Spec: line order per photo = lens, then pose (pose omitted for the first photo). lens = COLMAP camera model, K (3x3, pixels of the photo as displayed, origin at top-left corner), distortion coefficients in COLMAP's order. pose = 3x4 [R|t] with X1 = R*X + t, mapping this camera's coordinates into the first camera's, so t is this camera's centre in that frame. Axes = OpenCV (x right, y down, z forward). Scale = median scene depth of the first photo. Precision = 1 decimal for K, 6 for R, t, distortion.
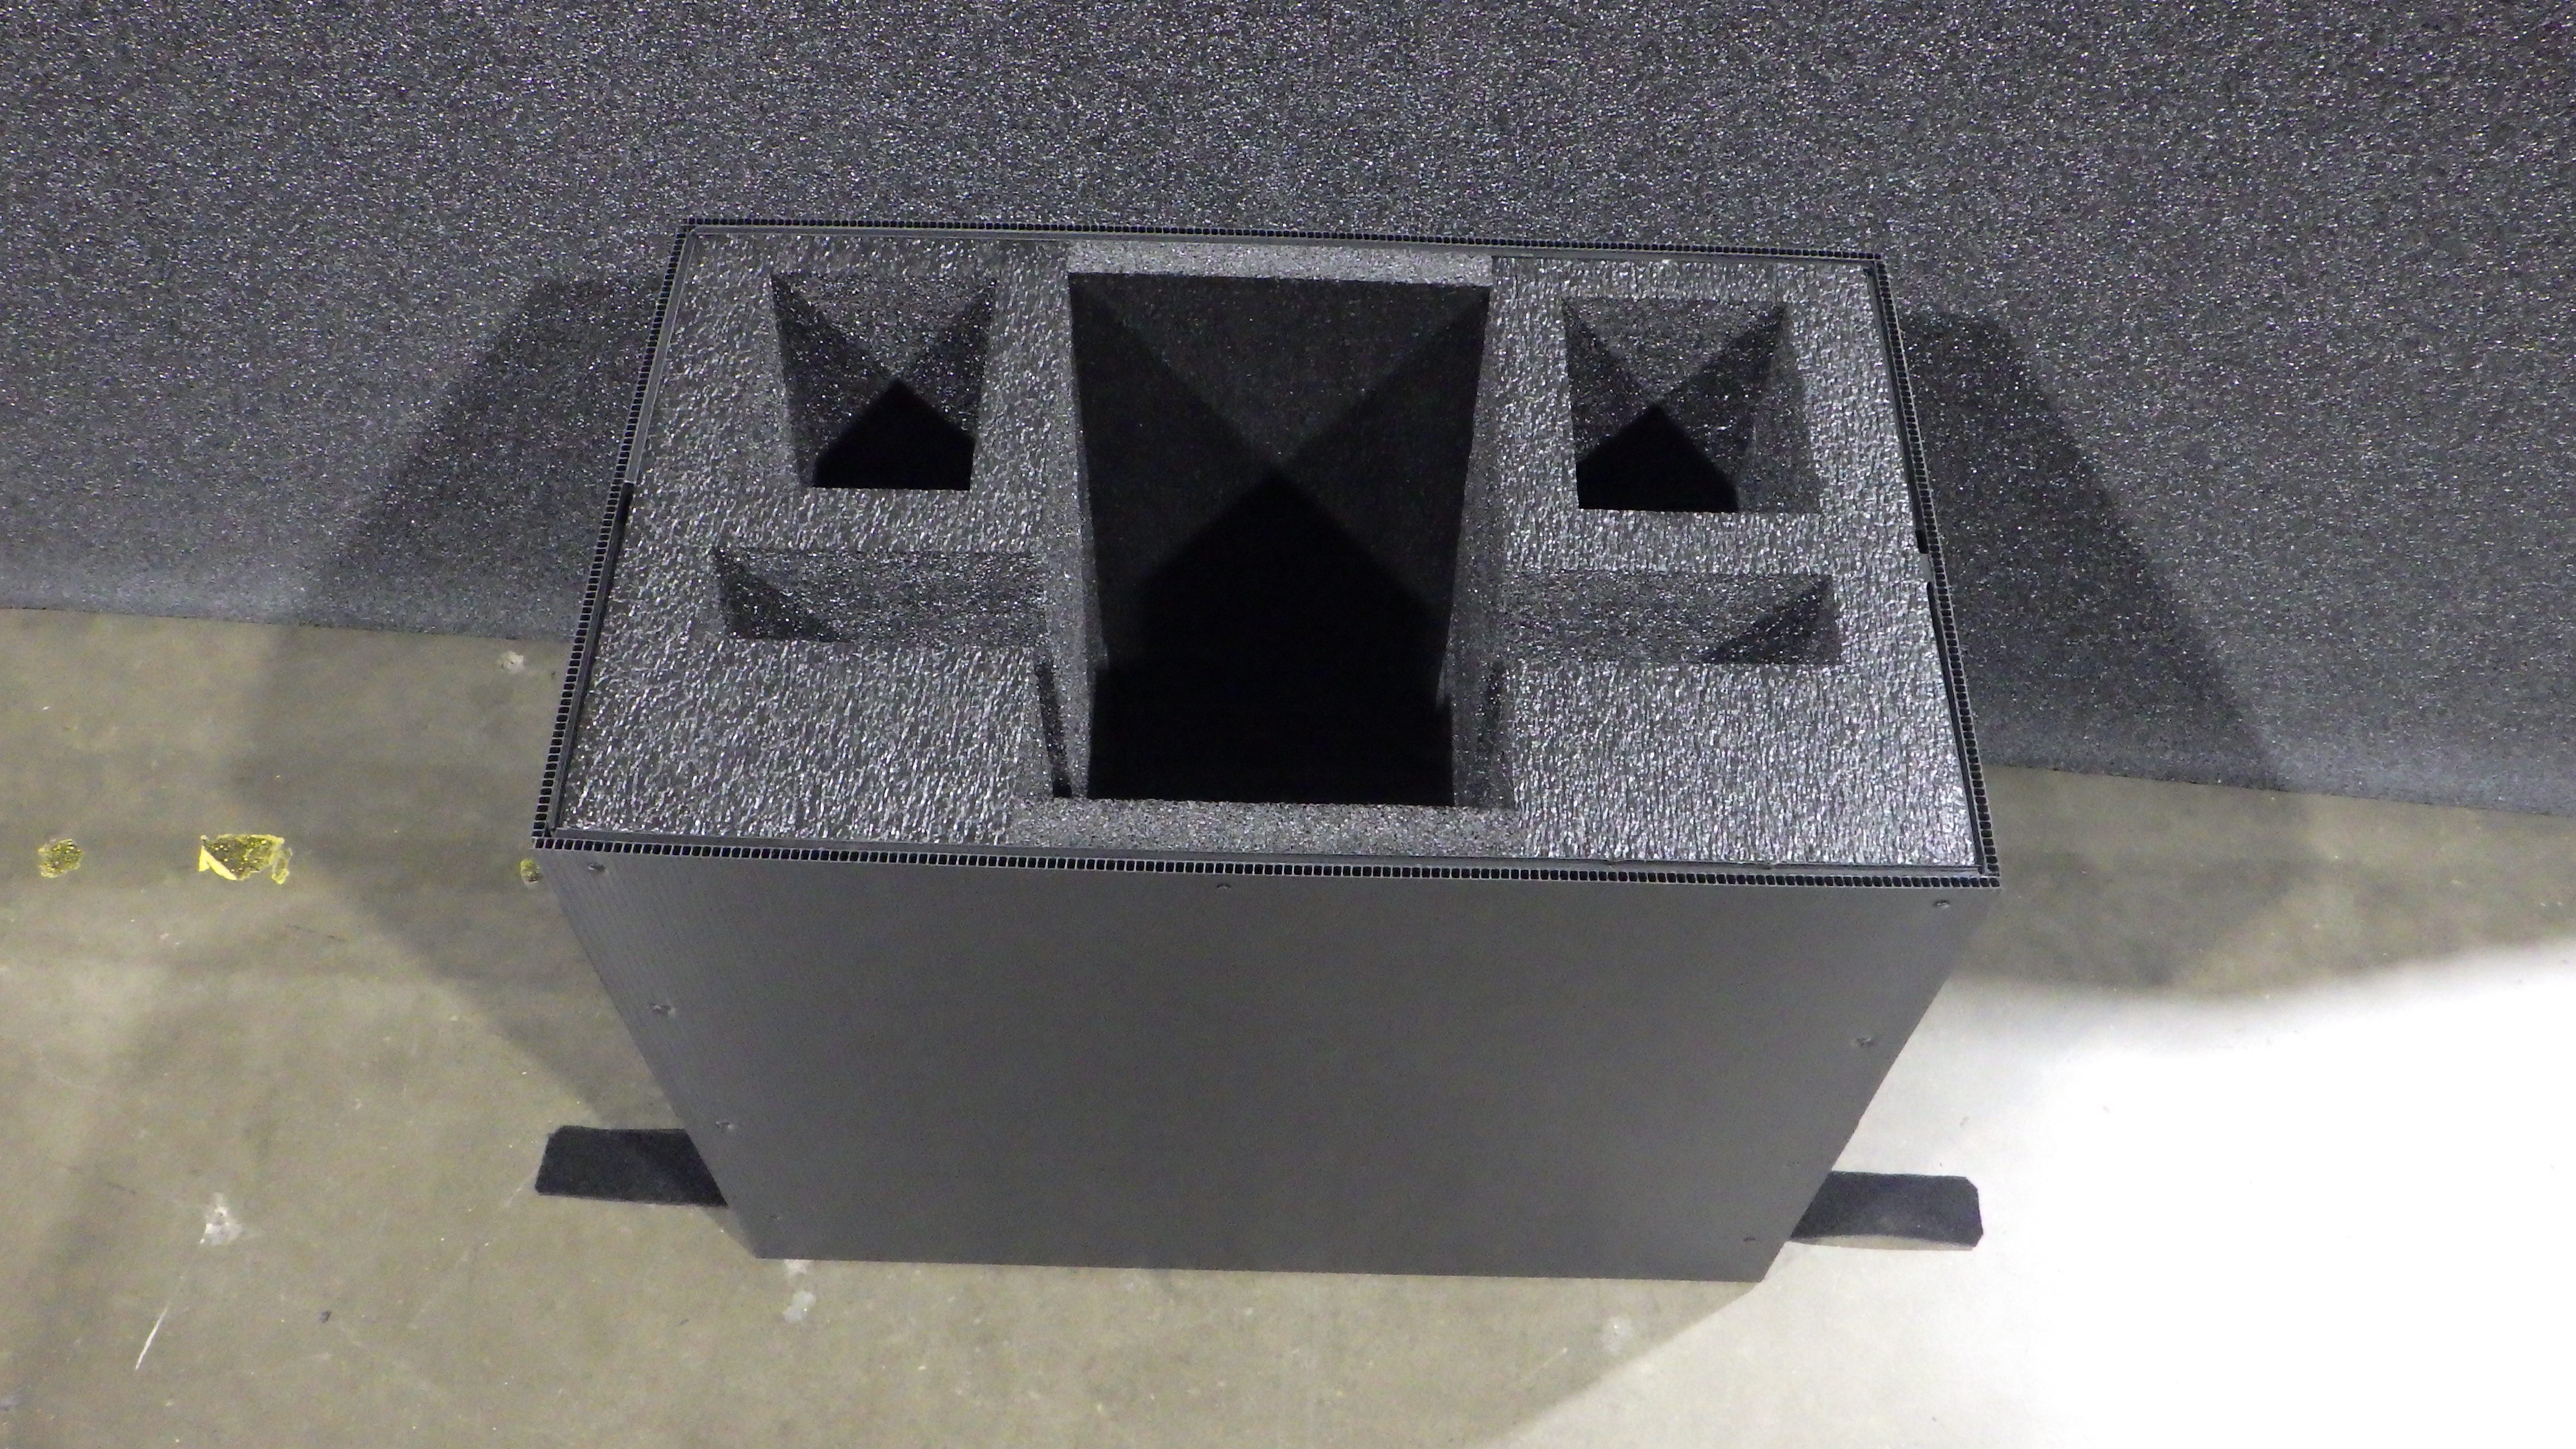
lens RADIAL K [[2113.3, 0, 1296.8], [0, 2113.3, 727.7], [0, 0, 1]] dist [-0.008777, 0.010421]
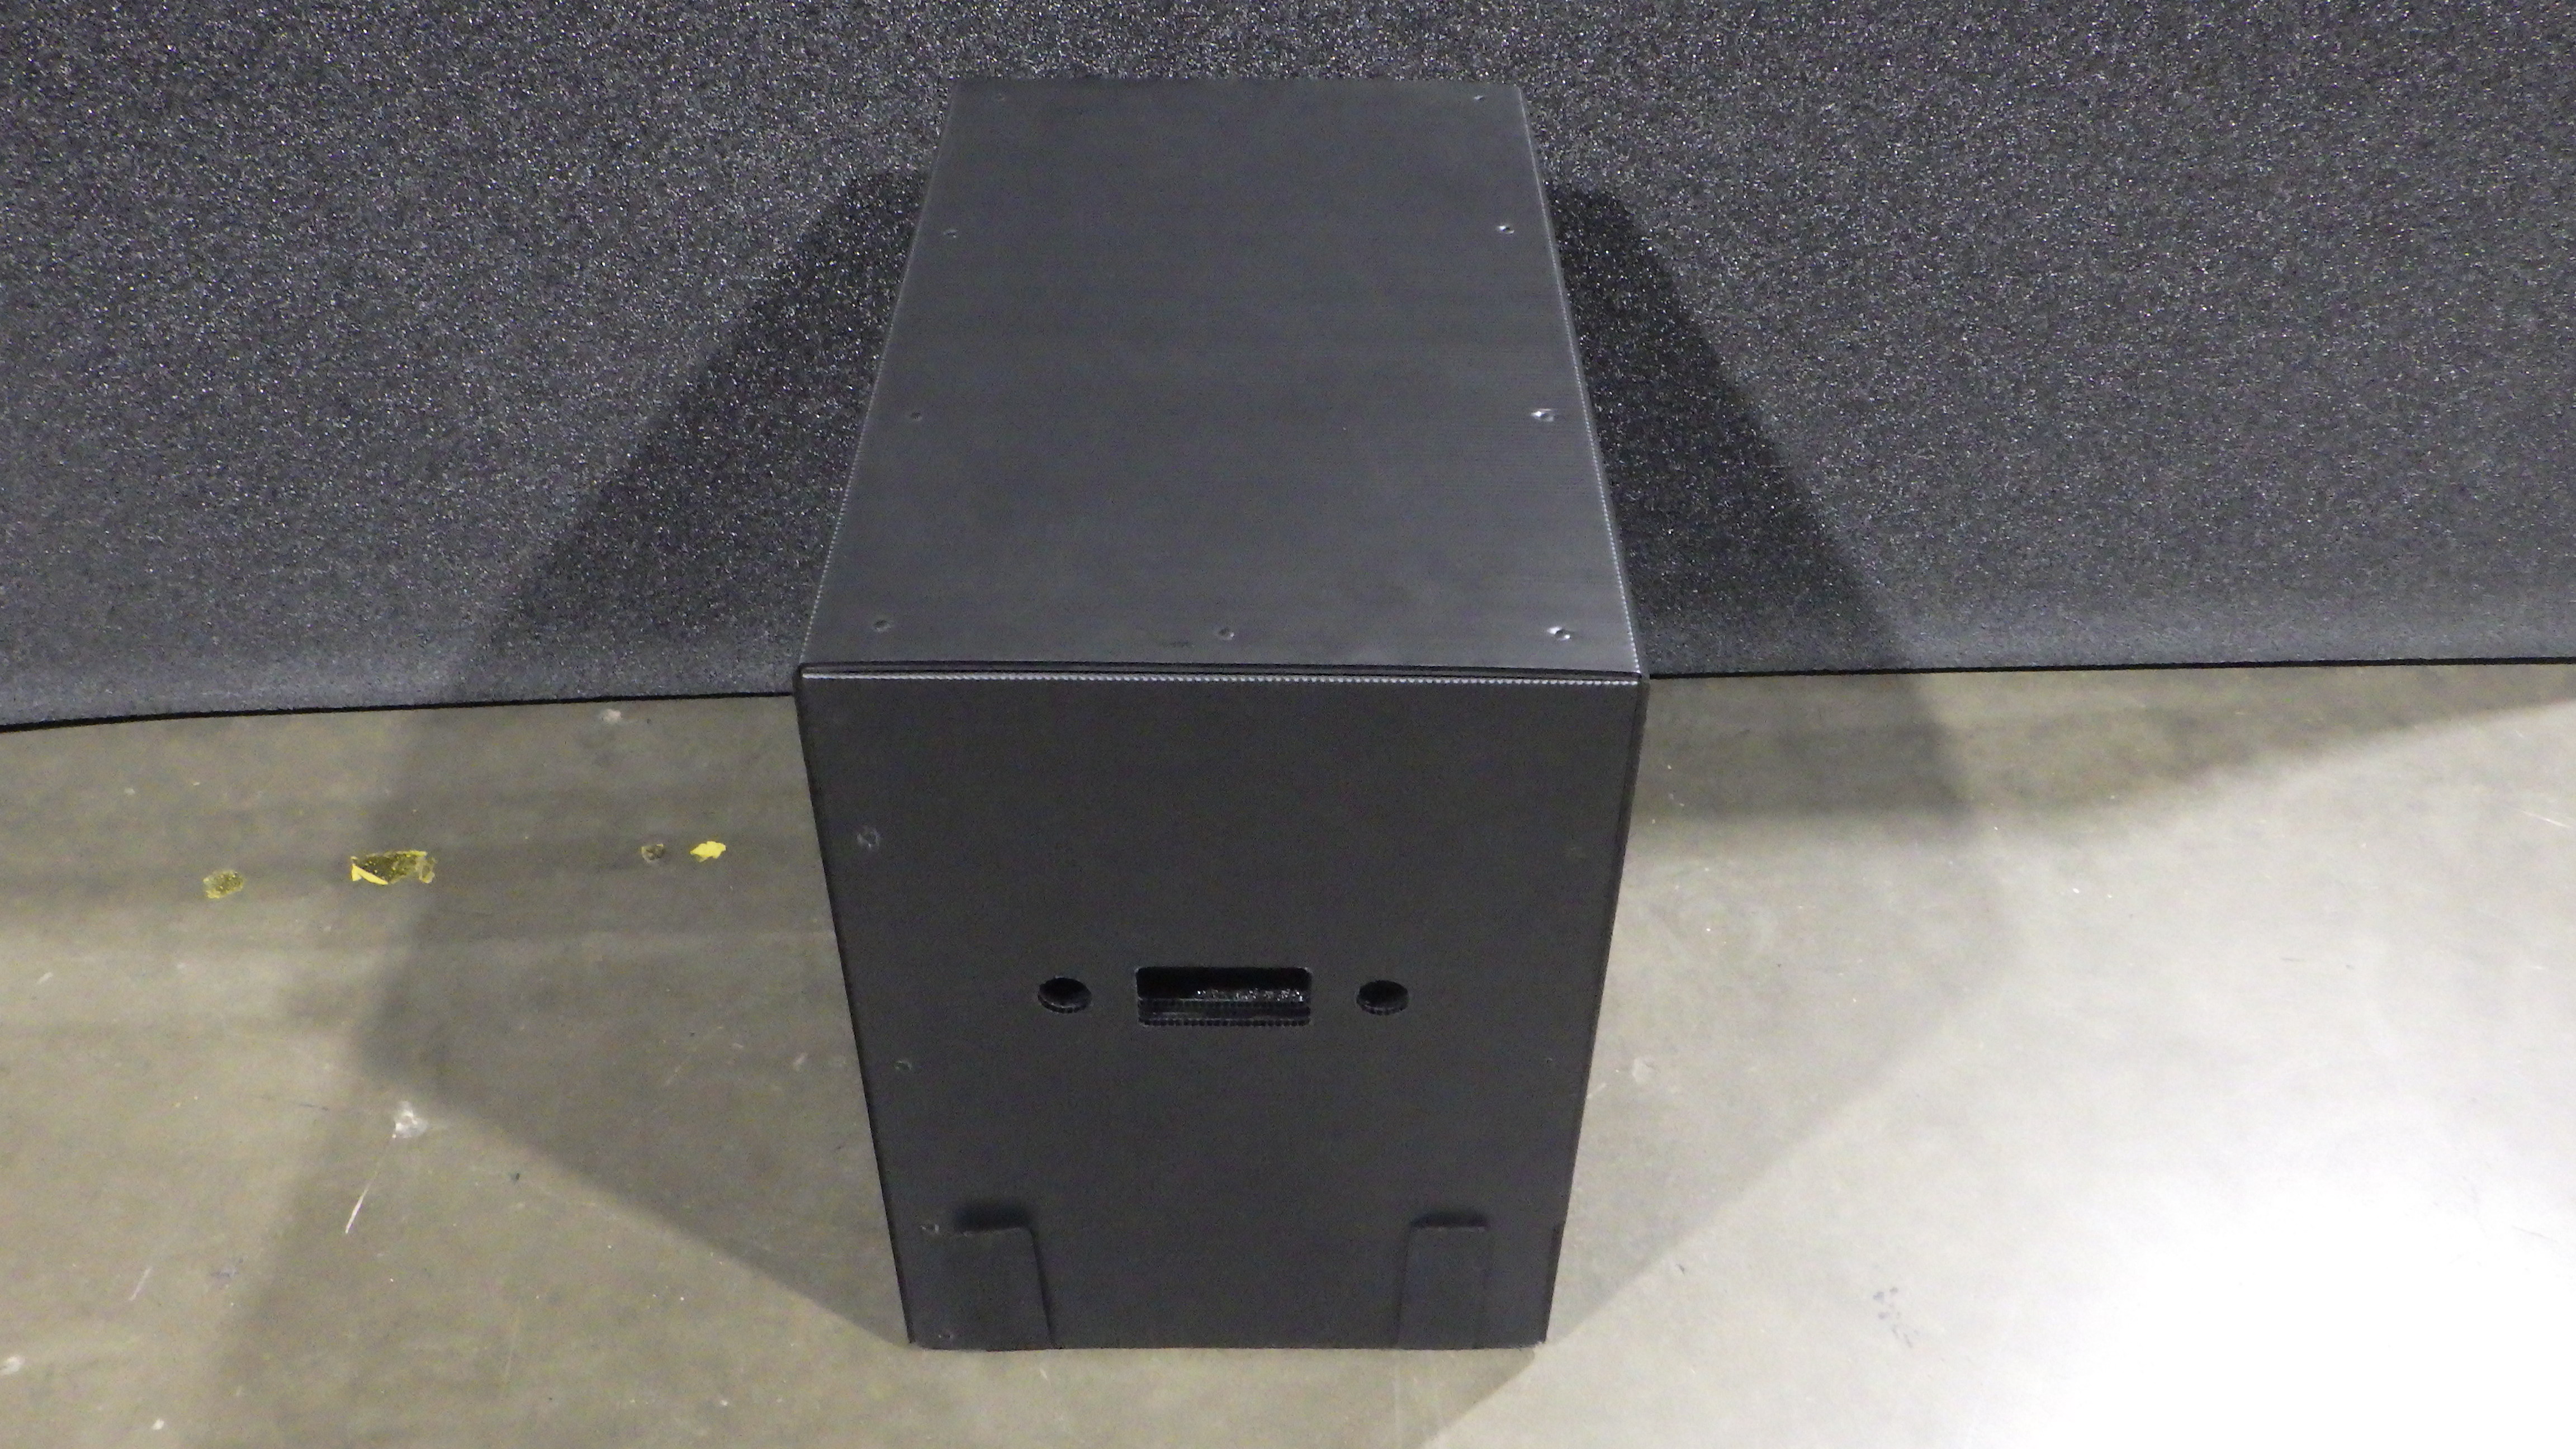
lens RADIAL K [[2113.3, 0, 1305.0], [0, 2113.3, 735.3], [0, 0, 1]] dist [-0.008777, 0.010421]
pose [[0.989418, -0.103977, 0.101198, -0.142441], [0.127315, 0.956687, -0.261804, 0.420714], [-0.069594, 0.271917, 0.959801, -0.172716]]
